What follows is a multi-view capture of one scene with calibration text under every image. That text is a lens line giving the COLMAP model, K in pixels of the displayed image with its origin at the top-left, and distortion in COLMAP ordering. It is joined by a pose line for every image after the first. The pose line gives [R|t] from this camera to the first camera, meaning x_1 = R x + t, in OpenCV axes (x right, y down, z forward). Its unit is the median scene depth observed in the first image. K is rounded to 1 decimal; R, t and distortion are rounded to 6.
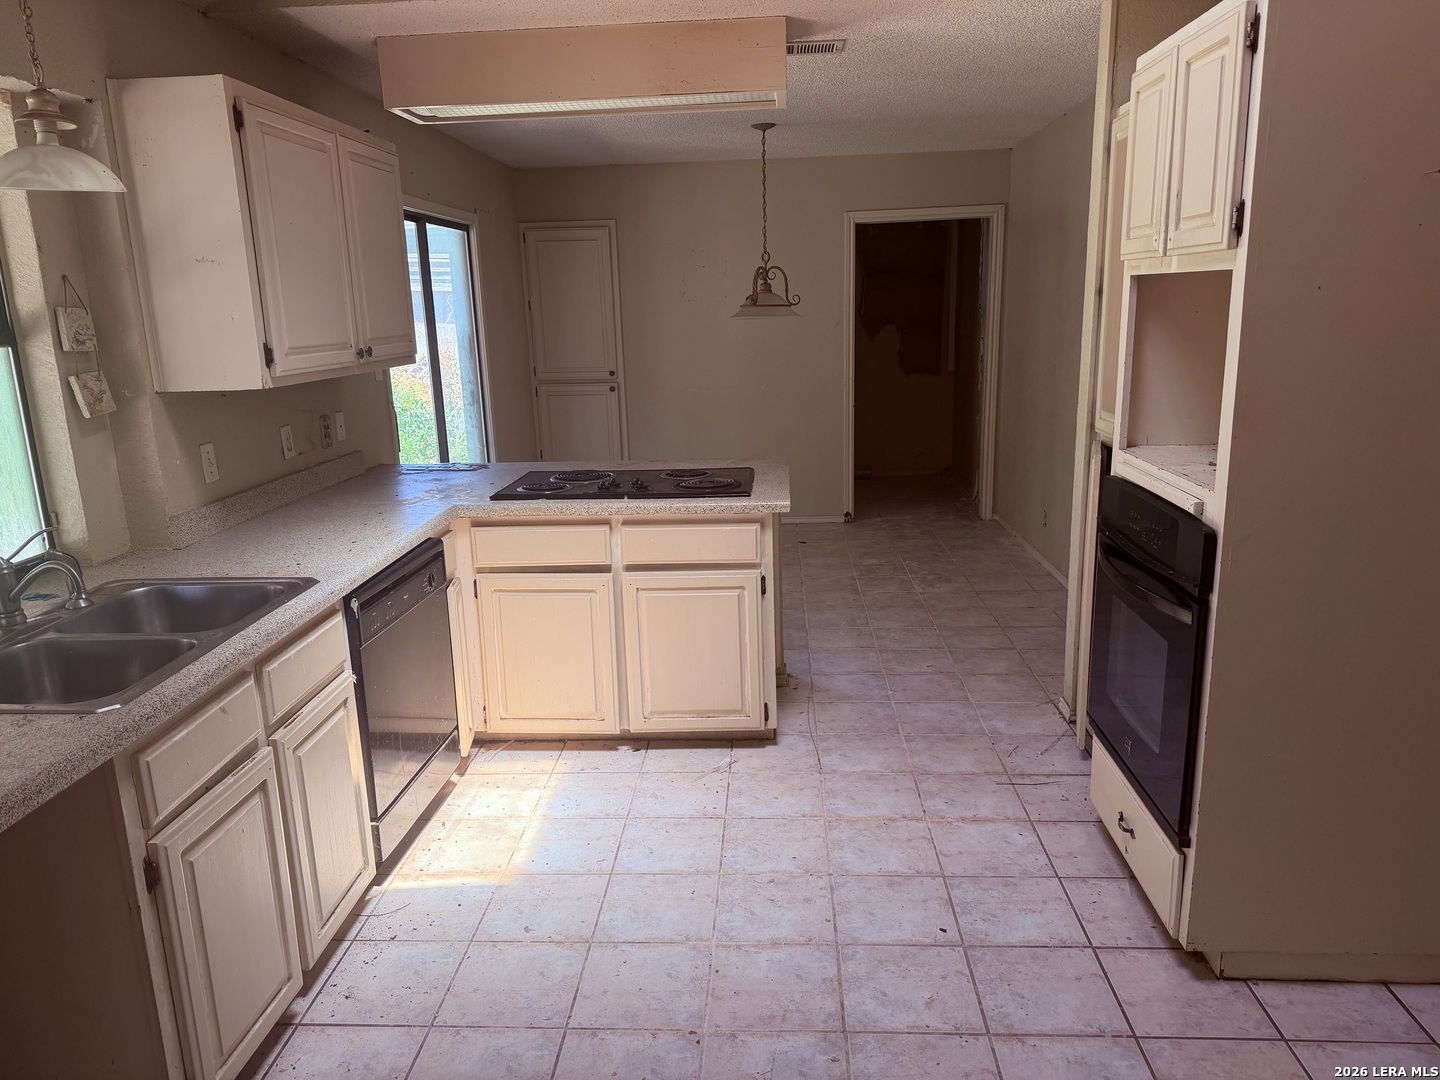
lens RADIAL K [[1007.9, 0, 725.5], [0, 1007.9, 544.5], [0, 0, 1]] dist [0.004809, -0.020672]
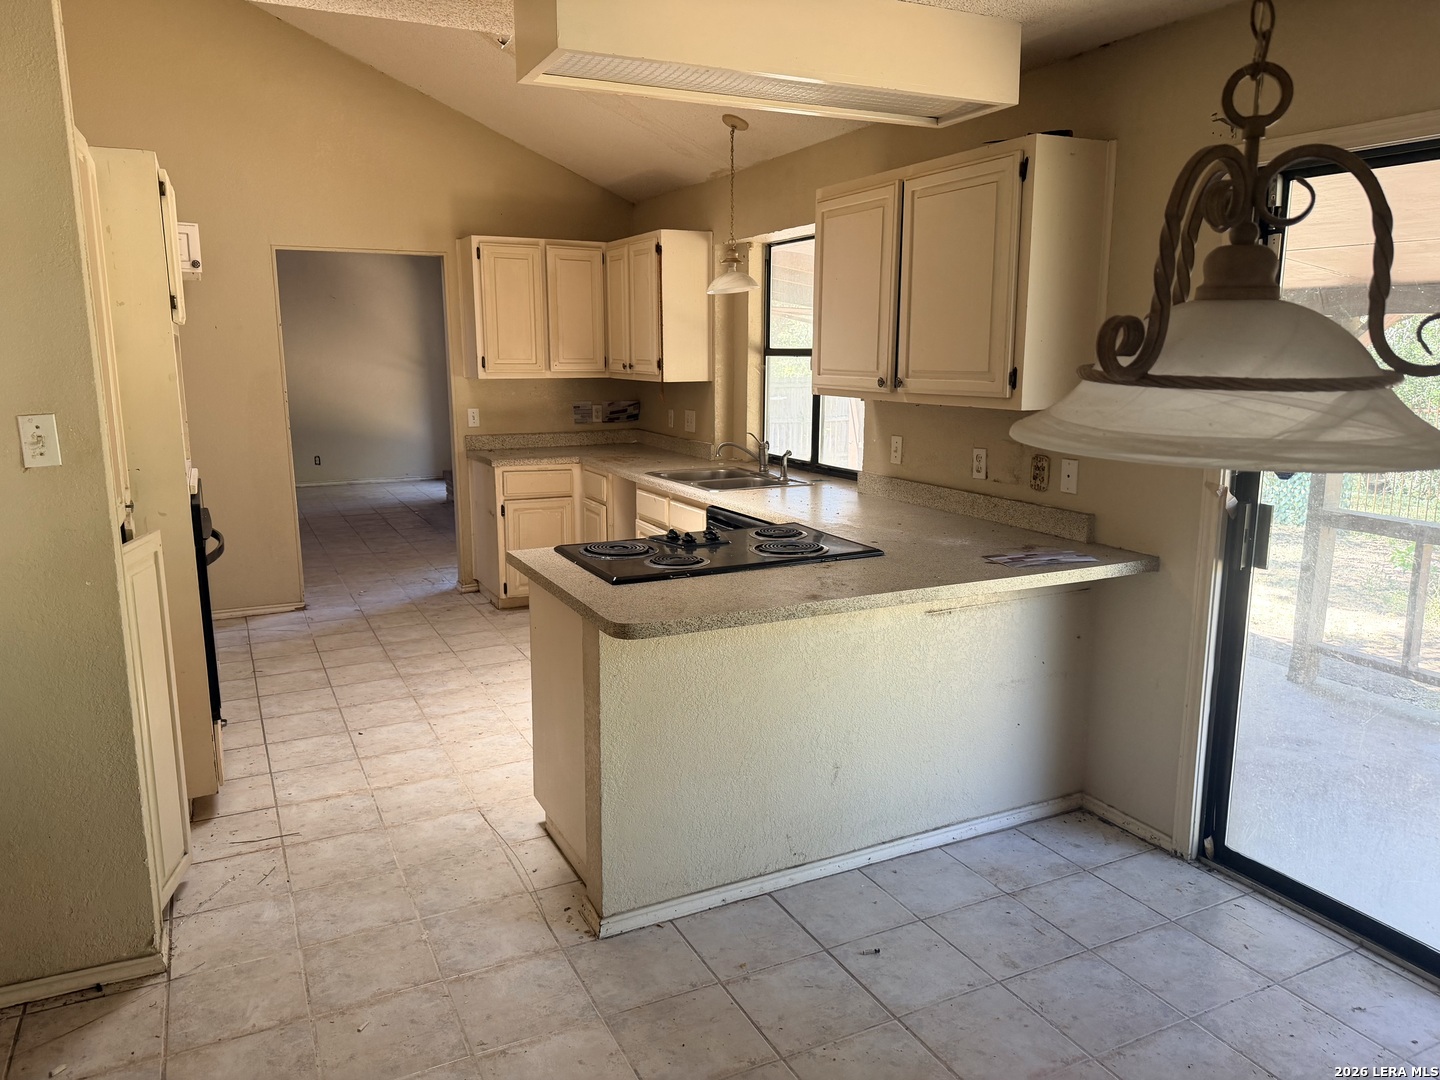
lens RADIAL K [[1007.9, 0, 732.5], [0, 1007.9, 530.3], [0, 0, 1]] dist [0.004809, -0.020672]
pose [[-0.864612, 0.126328, -0.486299, 0.340916], [-0.093262, 0.910705, 0.402392, -0.476644], [0.493708, 0.393266, -0.775625, 1.852264]]
